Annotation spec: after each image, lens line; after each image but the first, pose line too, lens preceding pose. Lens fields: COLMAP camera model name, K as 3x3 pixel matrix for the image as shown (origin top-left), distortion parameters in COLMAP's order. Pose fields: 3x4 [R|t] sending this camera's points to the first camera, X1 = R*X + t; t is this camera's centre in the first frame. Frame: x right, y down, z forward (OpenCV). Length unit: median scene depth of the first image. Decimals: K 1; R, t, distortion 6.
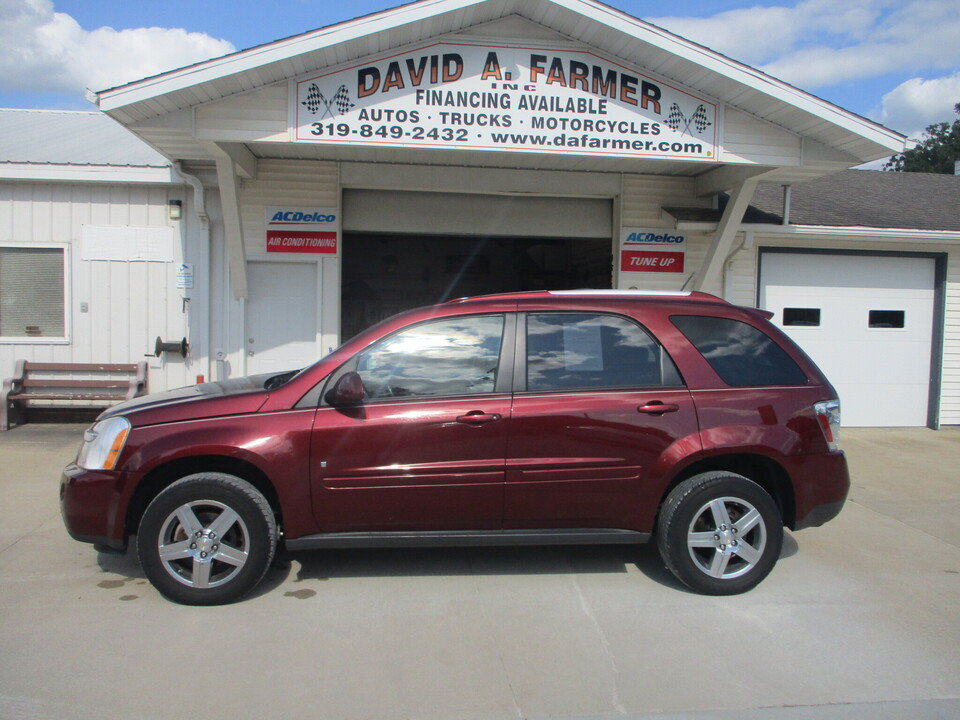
lens RADIAL K [[800.7, 0, 487.5], [0, 800.7, 357.6], [0, 0, 1]] dist [-0.036496, 0.007945]
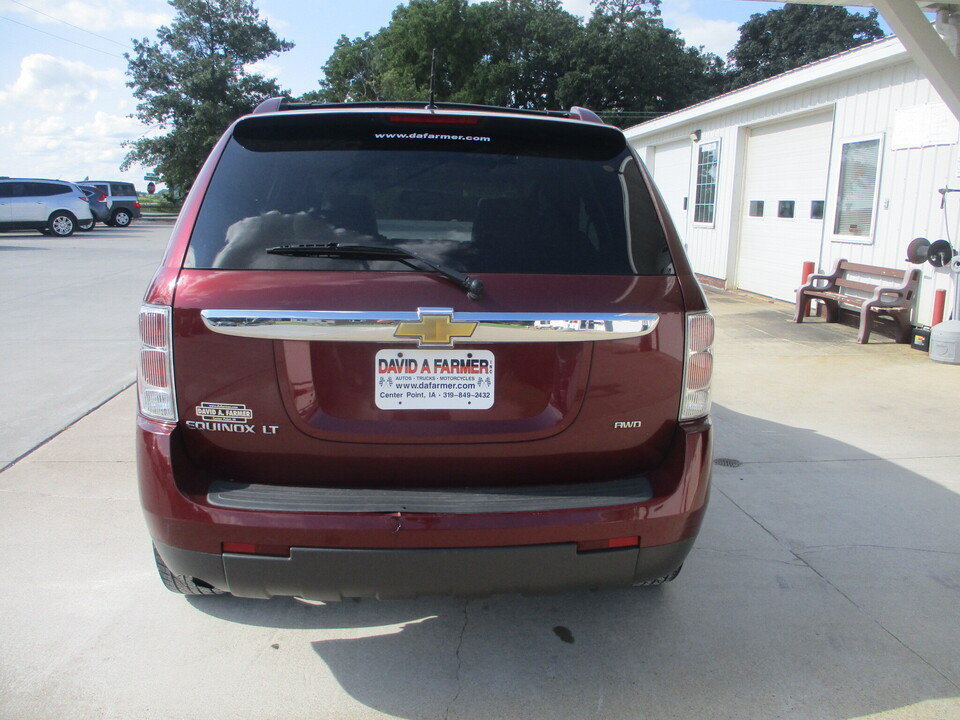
lens RADIAL K [[800.7, 0, 487.5], [0, 800.7, 357.6], [0, 0, 1]] dist [-0.036496, 0.007945]
pose [[-0.027410, 0.165267, -0.985868, 0.516656], [-0.084872, 0.982293, 0.167027, -0.004628], [0.996015, 0.088251, -0.012898, 0.709727]]
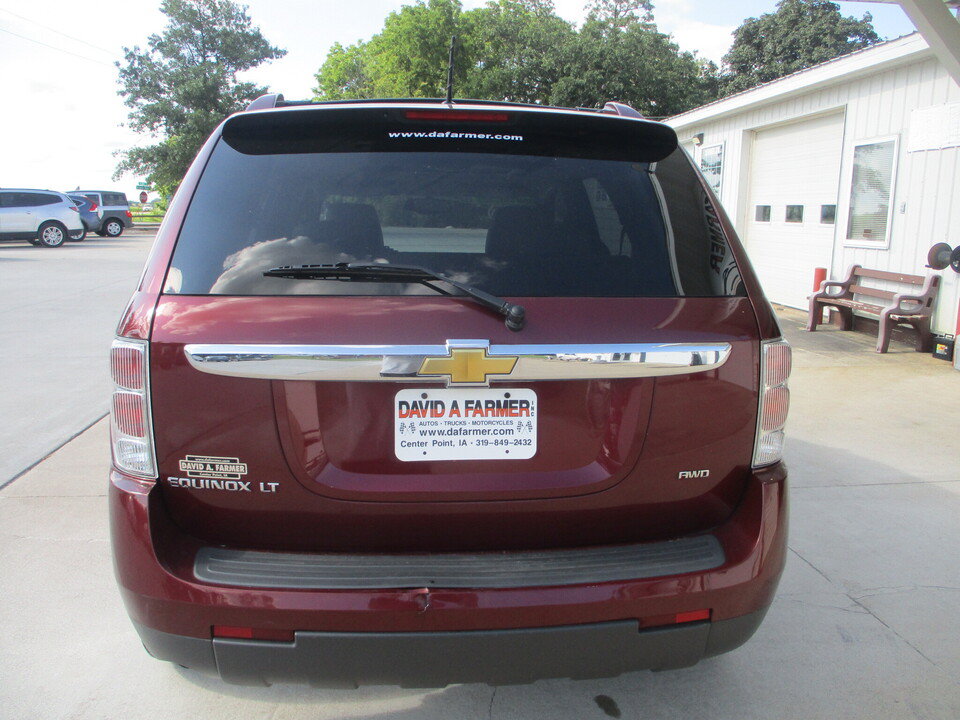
lens RADIAL K [[800.7, 0, 487.5], [0, 800.7, 357.6], [0, 0, 1]] dist [-0.036496, 0.007945]
pose [[-0.019516, 0.157835, -0.987273, 0.473528], [-0.076669, 0.984317, 0.158878, -0.005579], [0.996866, 0.078793, -0.007109, 0.695966]]
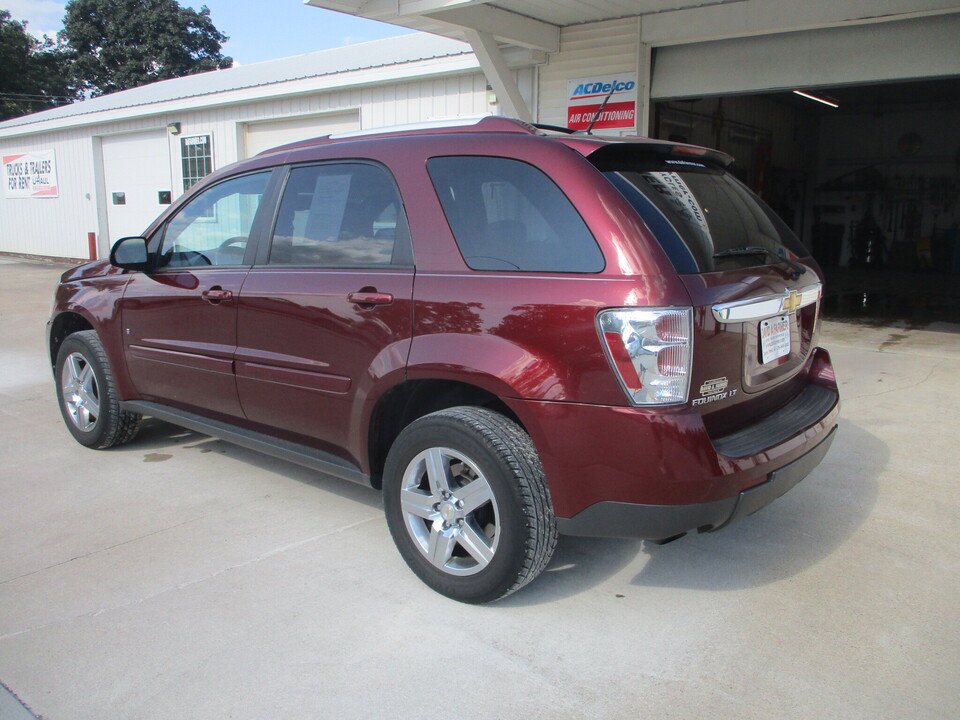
lens RADIAL K [[800.7, 0, 487.5], [0, 800.7, 357.6], [0, 0, 1]] dist [-0.036496, 0.007945]
pose [[0.701491, 0.117316, -0.702956, 0.429997], [-0.033106, 0.990658, 0.132293, 0.011700], [0.711909, -0.069530, 0.698821, 0.335501]]
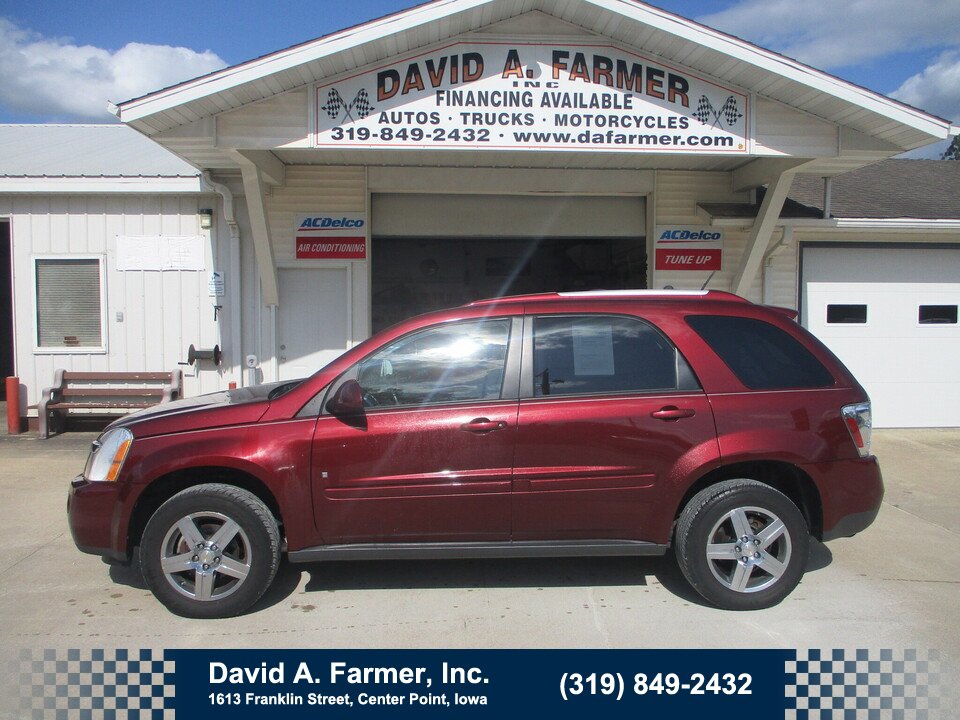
lens RADIAL K [[800.7, 0, 487.5], [0, 800.7, 357.6], [0, 0, 1]] dist [-0.036496, 0.007945]
pose [[0.997840, -0.014627, -0.064035, 0.031223], [0.014468, 0.999891, -0.002950, -0.002138], [0.064072, 0.002018, 0.997943, 0.020058]]
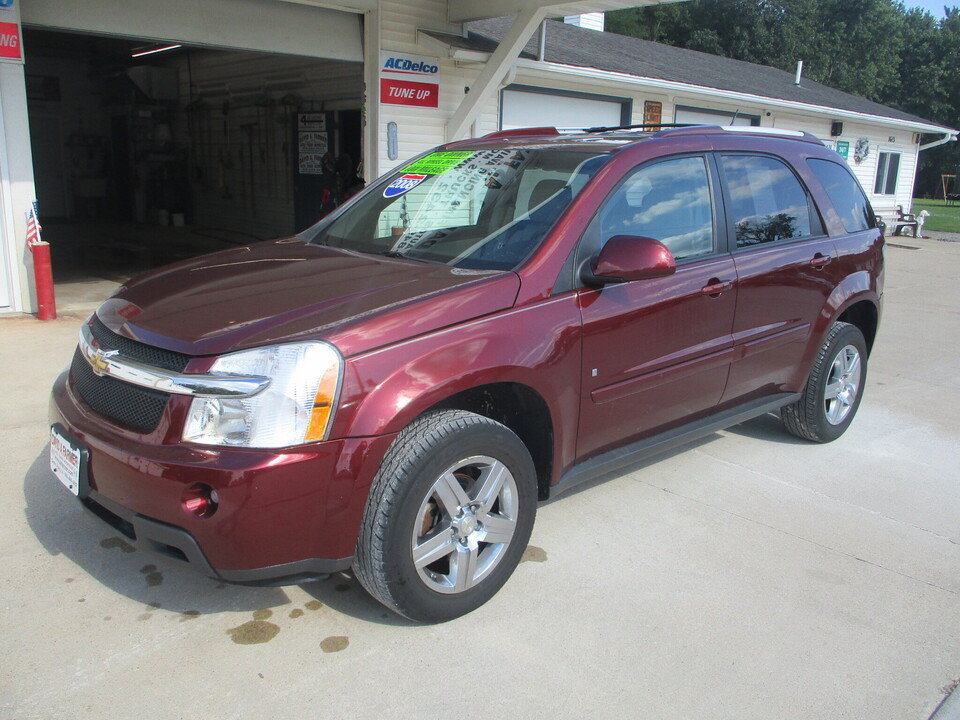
lens RADIAL K [[800.7, 0, 487.5], [0, 800.7, 357.6], [0, 0, 1]] dist [-0.036496, 0.007945]
pose [[0.807064, -0.135967, 0.574596, -0.364806], [0.022098, 0.979400, 0.200717, -0.011410], [-0.590051, -0.149294, 0.793443, 0.270026]]
